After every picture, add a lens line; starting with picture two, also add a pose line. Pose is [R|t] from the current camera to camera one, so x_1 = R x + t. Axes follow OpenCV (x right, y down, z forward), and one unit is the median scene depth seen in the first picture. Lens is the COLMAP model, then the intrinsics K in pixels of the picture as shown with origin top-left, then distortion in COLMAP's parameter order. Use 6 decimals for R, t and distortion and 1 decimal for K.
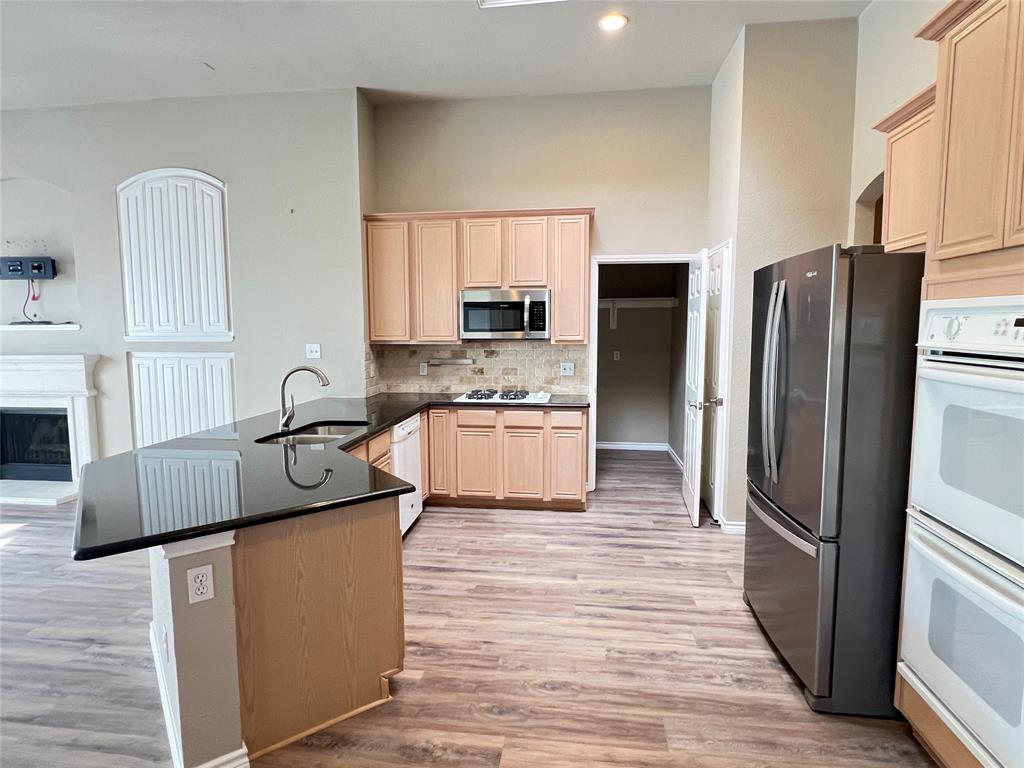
lens RADIAL K [[548.5, 0, 507.7], [0, 548.5, 382.1], [0, 0, 1]] dist [-0.000806, -0.001018]
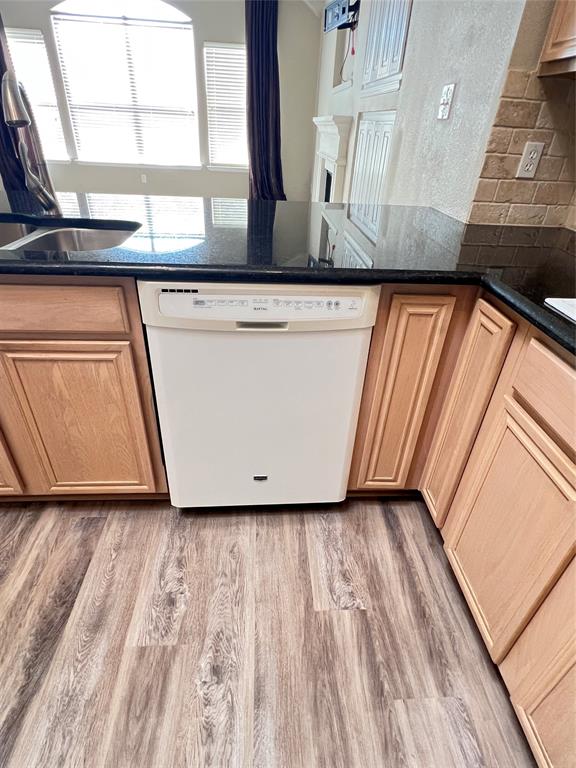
lens RADIAL K [[411.4, 0, 288.5], [0, 411.4, 380.4], [0, 0, 1]] dist [-0.000806, -0.001018]
pose [[0.190154, 0.533029, -0.824453, 0.057672], [-0.144903, 0.845815, 0.513419, -0.015943], [0.971002, 0.021837, 0.238073, 0.847746]]
